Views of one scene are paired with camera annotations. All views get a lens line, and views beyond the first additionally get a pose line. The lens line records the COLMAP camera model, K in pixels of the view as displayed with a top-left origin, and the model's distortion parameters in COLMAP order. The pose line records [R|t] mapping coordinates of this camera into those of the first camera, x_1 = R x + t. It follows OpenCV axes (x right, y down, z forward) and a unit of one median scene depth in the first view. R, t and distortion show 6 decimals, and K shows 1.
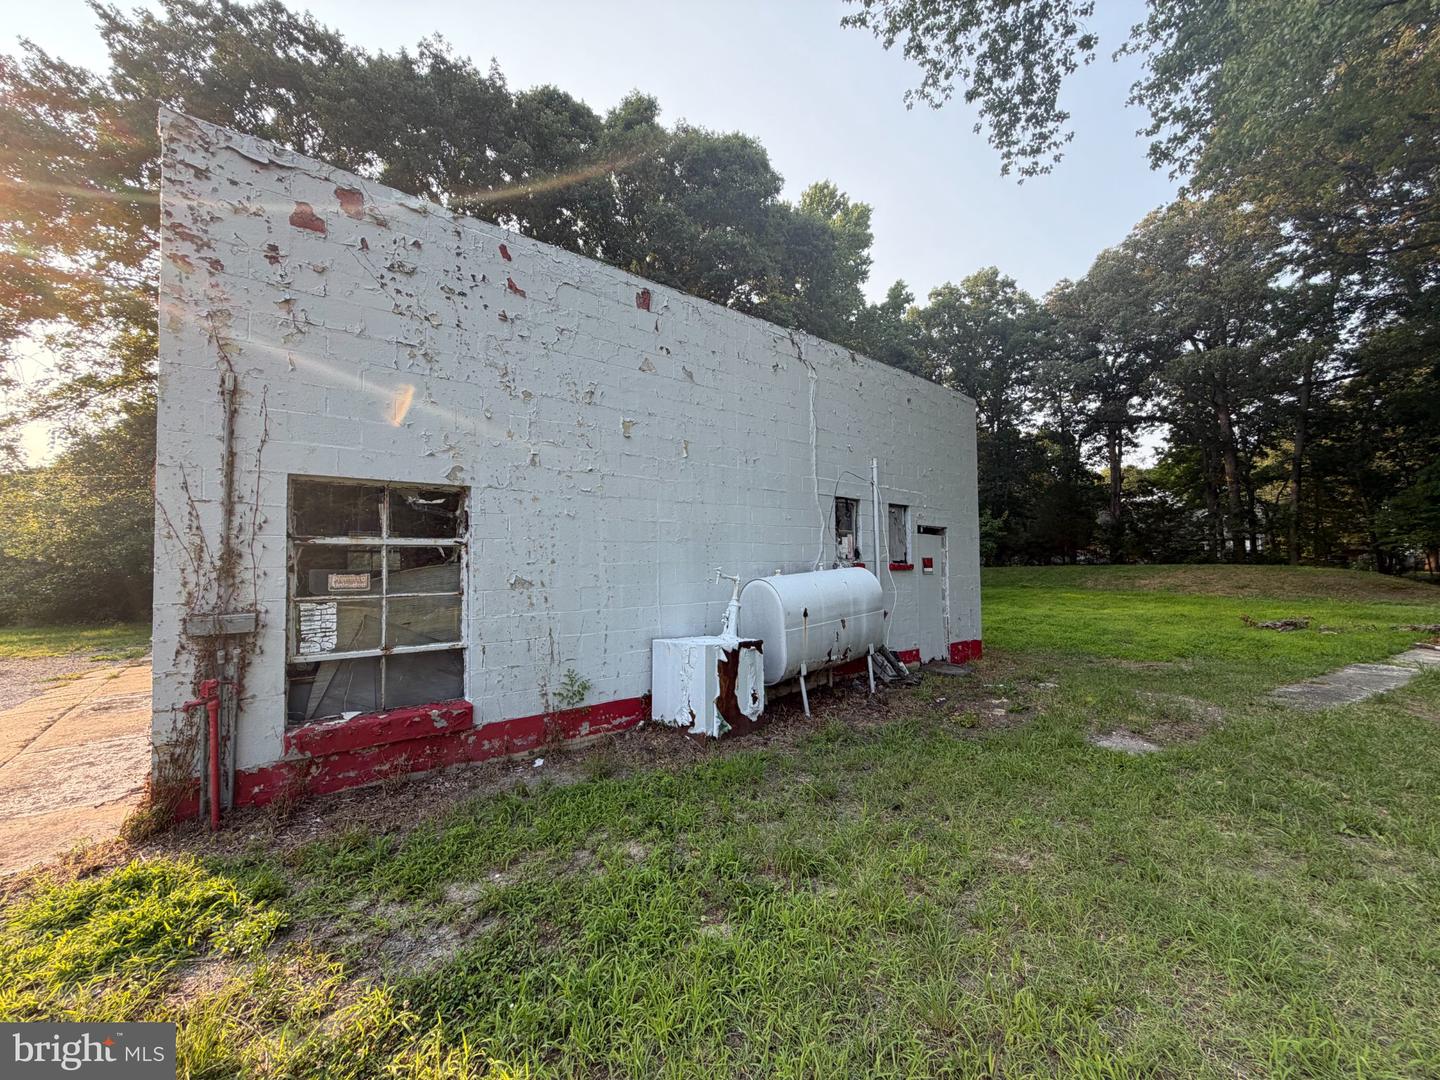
lens RADIAL K [[574.0, 0, 715.2], [0, 574.0, 541.1], [0, 0, 1]] dist [-0.000492, -0.000096]
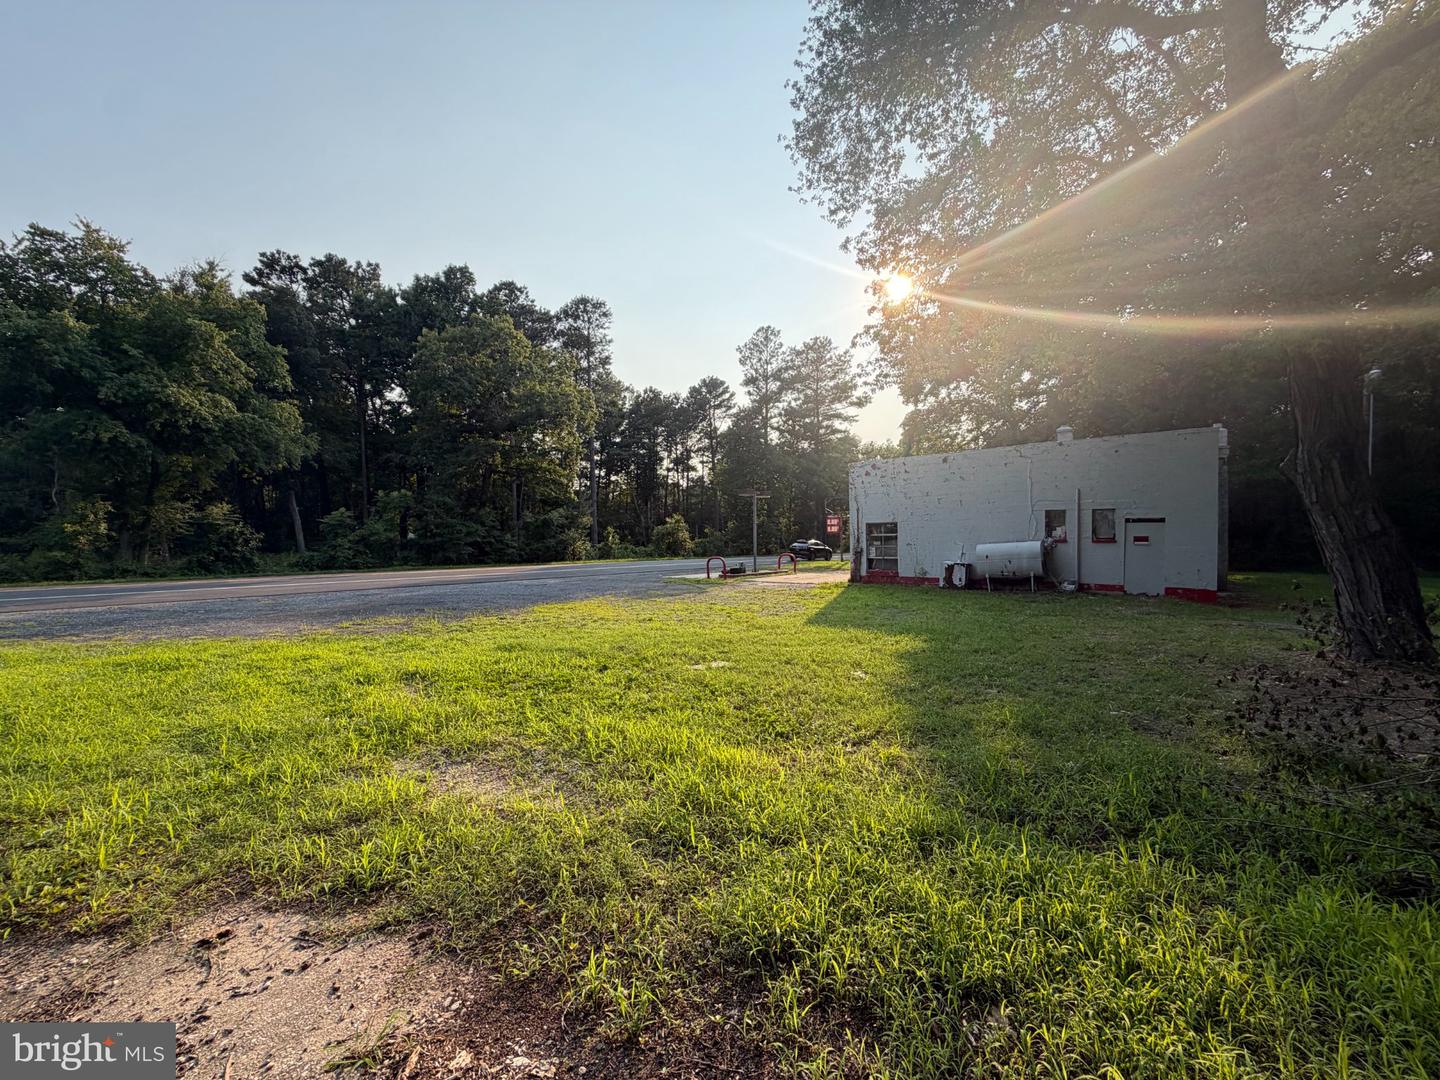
lens RADIAL K [[574.2, 0, 713.7], [0, 574.2, 540.9], [0, 0, 1]] dist [-0.001392, 0.000328]
pose [[0.188756, 0.011520, -0.981956, 3.138577], [0.049016, 0.998574, 0.021137, -0.097304], [0.980800, -0.052121, 0.187922, -1.043670]]
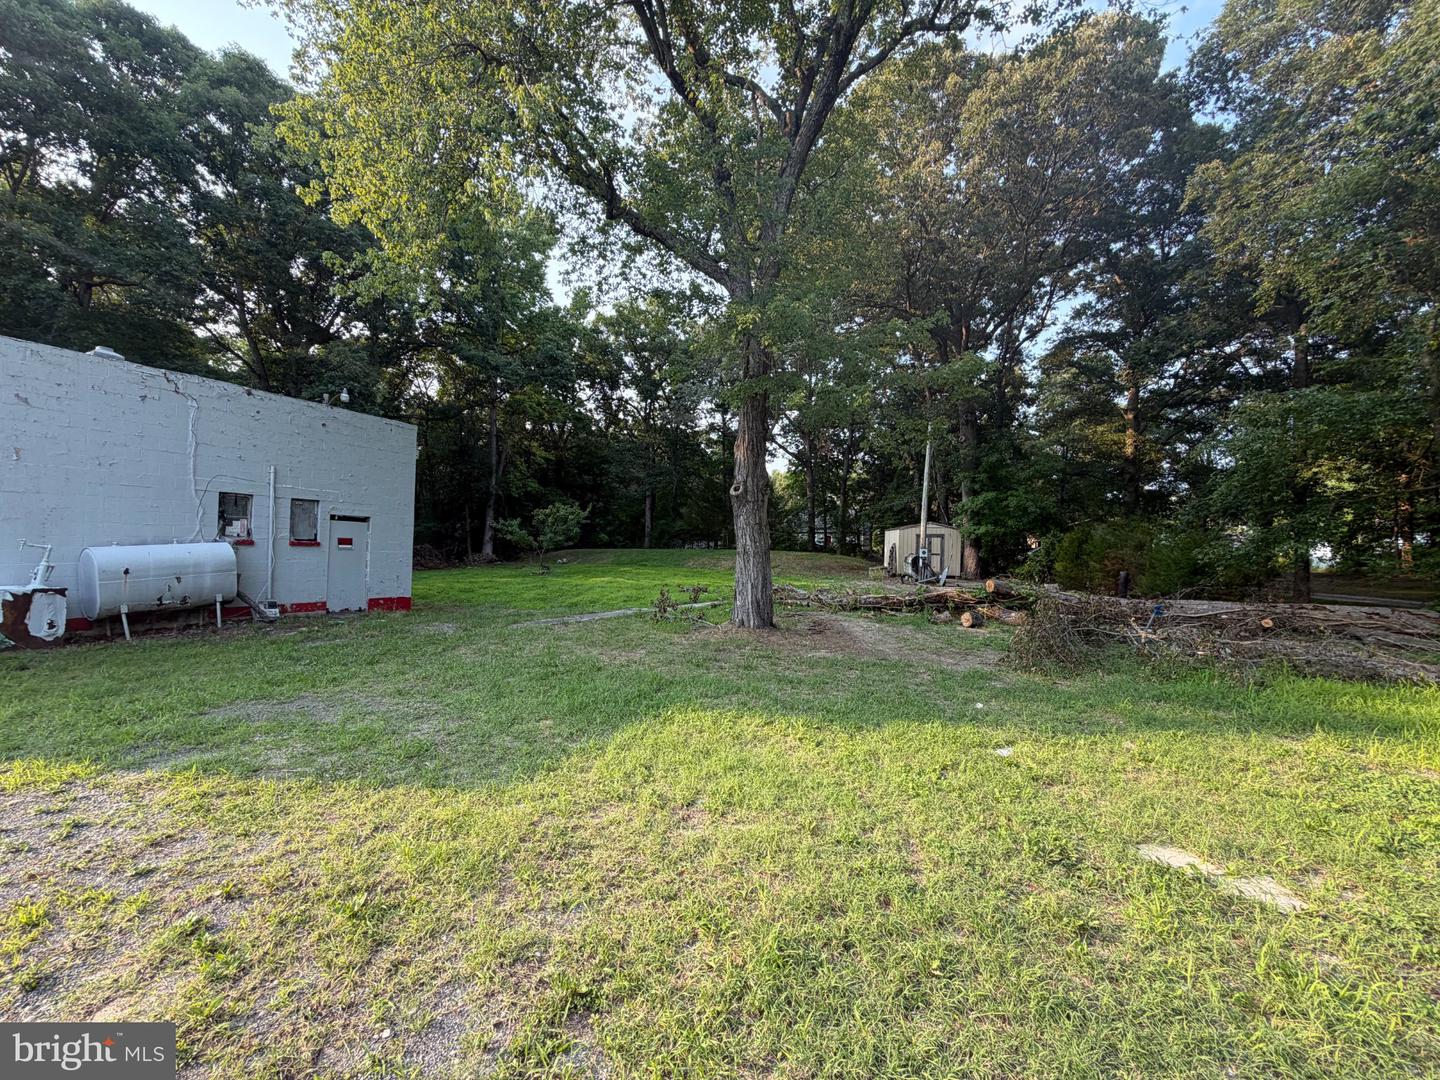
lens RADIAL K [[572.3, 0, 714.3], [0, 572.3, 540.7], [0, 0, 1]] dist [-0.000021, 0.000144]
pose [[0.915350, 0.032027, 0.401383, 1.078592], [-0.046919, 0.998525, 0.027324, -0.075529], [-0.399916, -0.043843, 0.915502, -1.096370]]
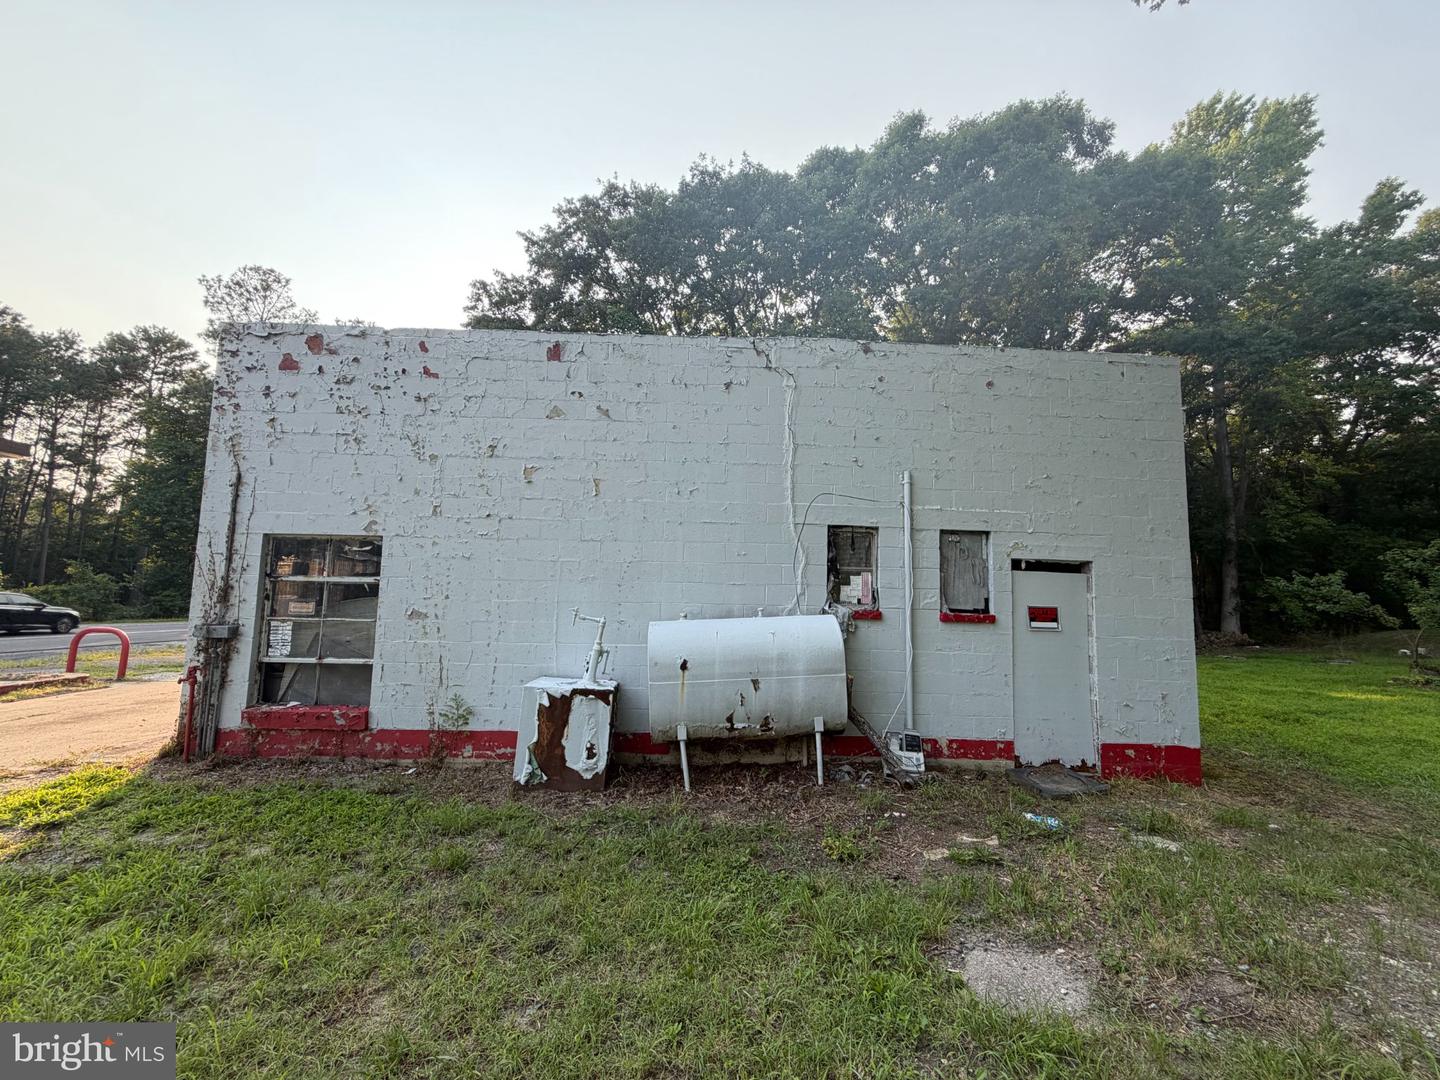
lens RADIAL K [[572.3, 0, 714.3], [0, 572.3, 540.7], [0, 0, 1]] dist [-0.000021, 0.000144]
pose [[0.795008, -0.035618, -0.605552, 0.802847], [-0.004451, 0.997905, -0.064540, -0.005256], [0.606582, 0.054005, 0.793184, 0.387561]]
